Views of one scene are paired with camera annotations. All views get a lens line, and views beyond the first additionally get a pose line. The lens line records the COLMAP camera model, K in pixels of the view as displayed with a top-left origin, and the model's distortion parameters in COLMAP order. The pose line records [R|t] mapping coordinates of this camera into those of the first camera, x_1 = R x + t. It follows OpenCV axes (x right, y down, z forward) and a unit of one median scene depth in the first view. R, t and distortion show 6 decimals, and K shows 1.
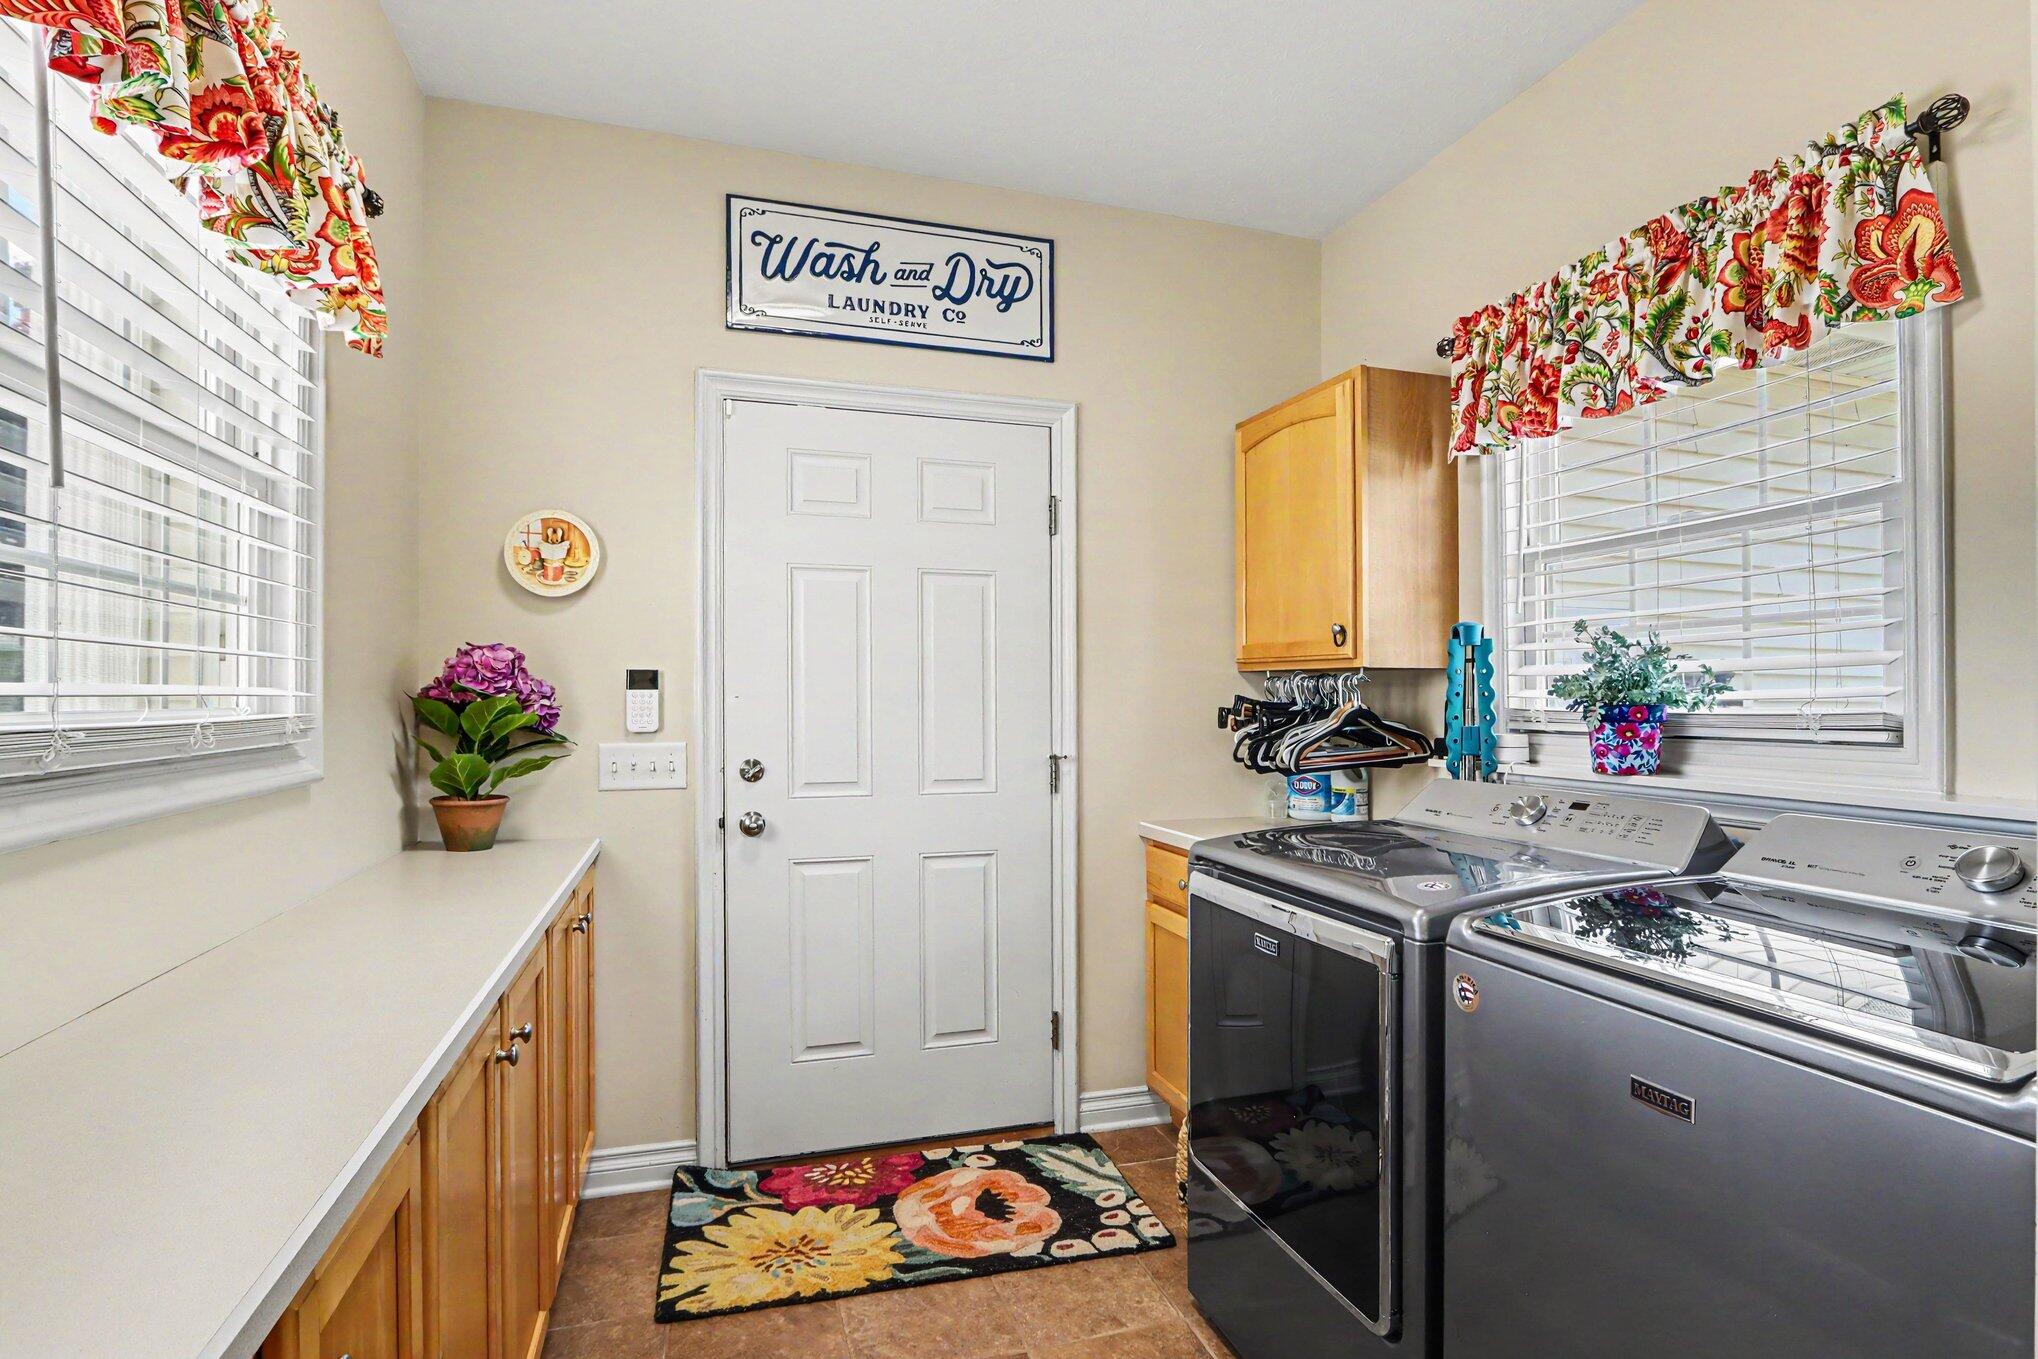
lens RADIAL K [[940.7, 0, 1014.5], [0, 940.7, 684.7], [0, 0, 1]] dist [-0.025029, 0.002471]
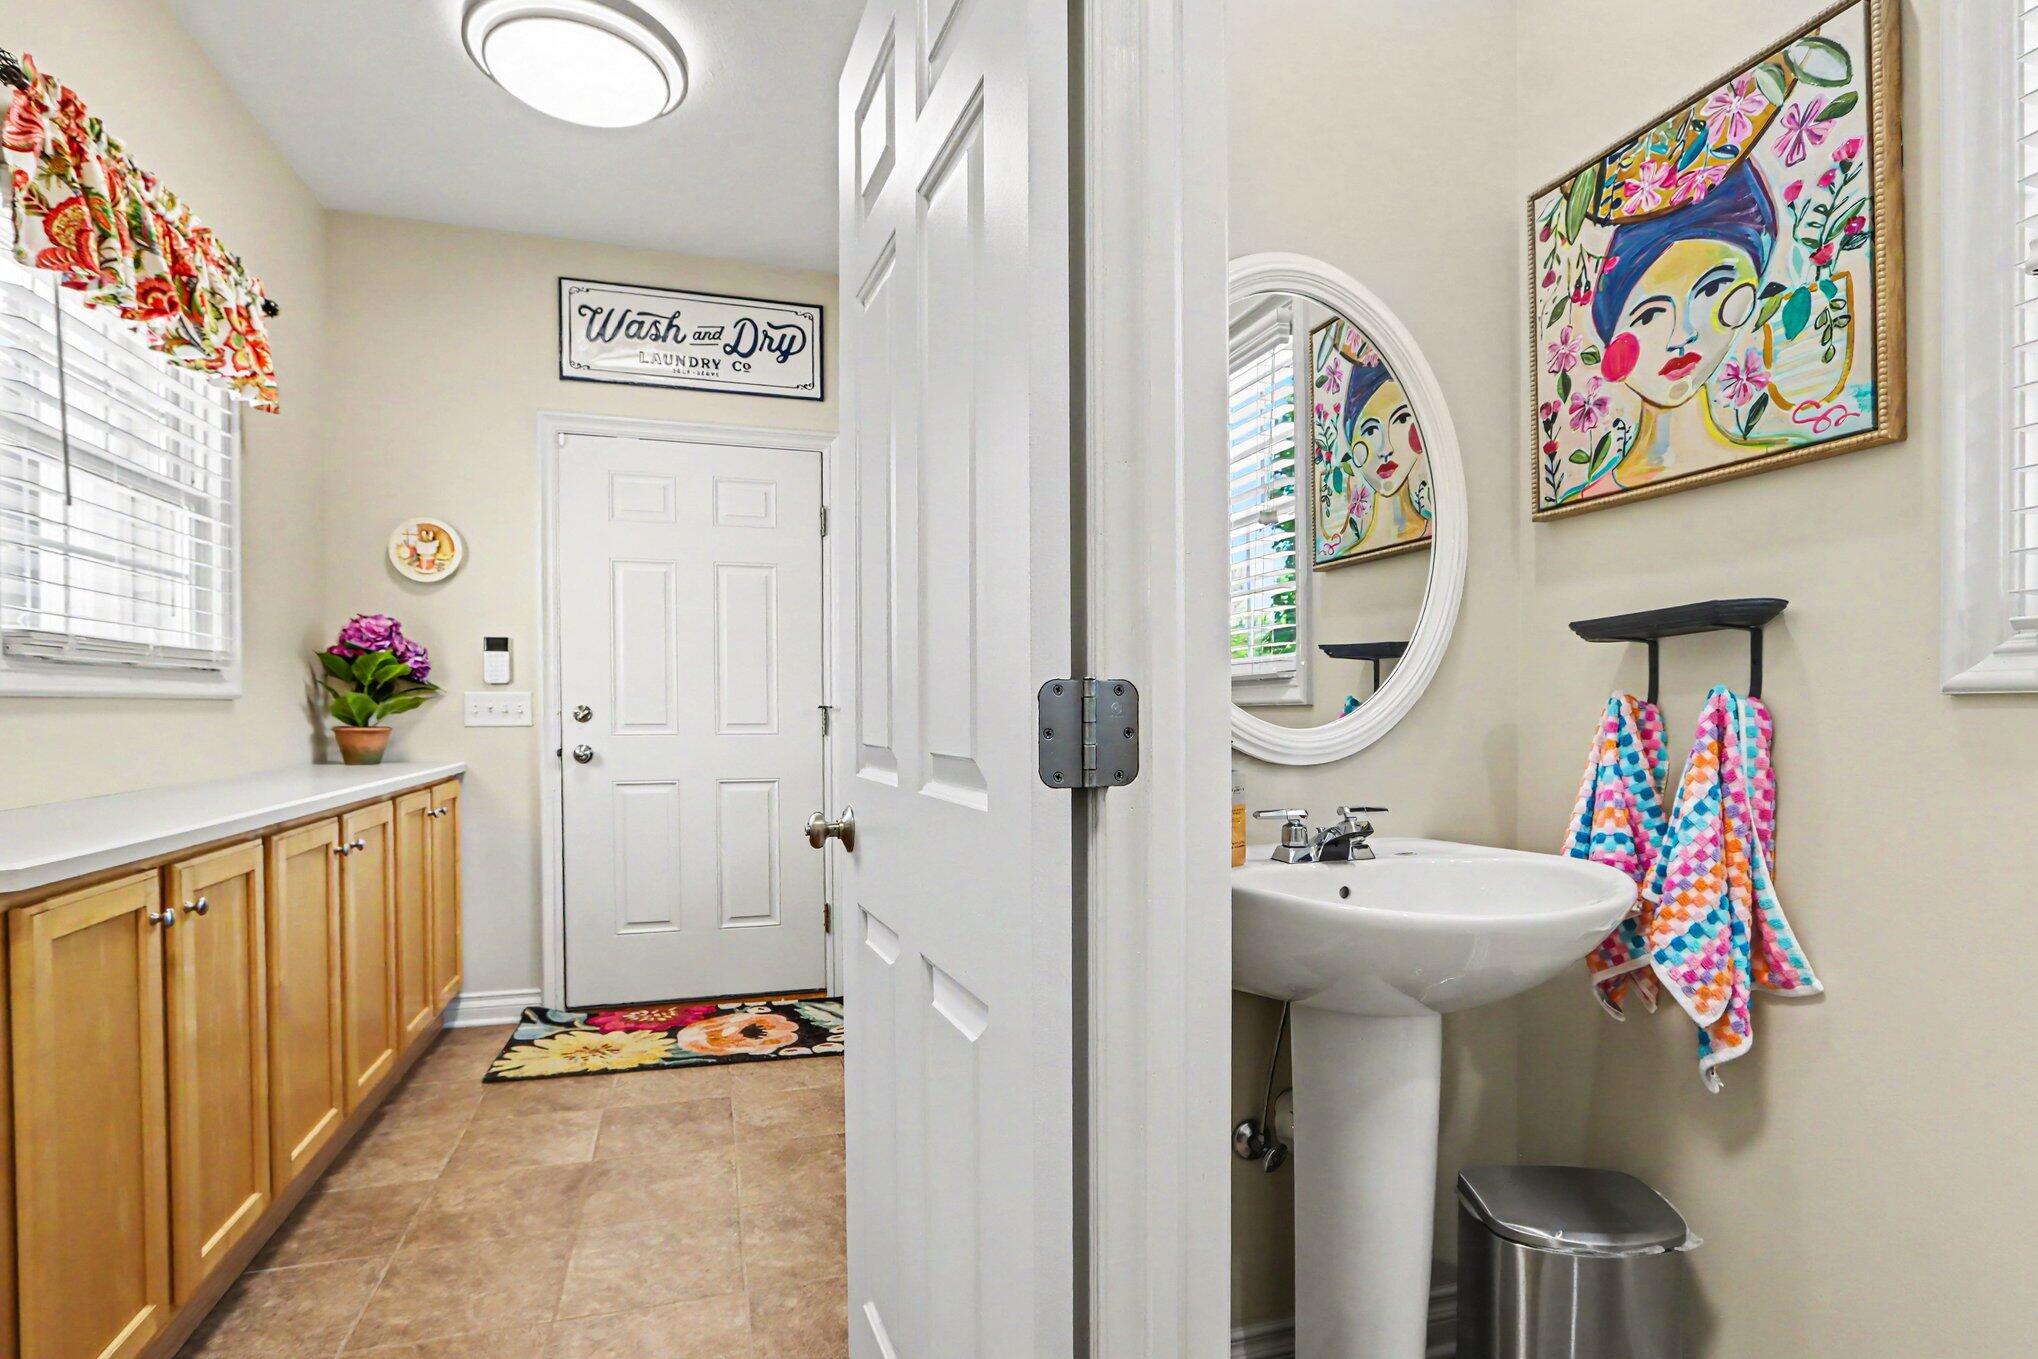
lens RADIAL K [[940.7, 0, 1004.3], [0, 940.7, 712.8], [0, 0, 1]] dist [-0.025029, 0.002471]
pose [[0.999992, -0.000293, -0.003961, 0.362236], [0.000375, 0.999785, 0.020732, 0.070361], [0.003954, -0.020734, 0.999777, -0.362916]]
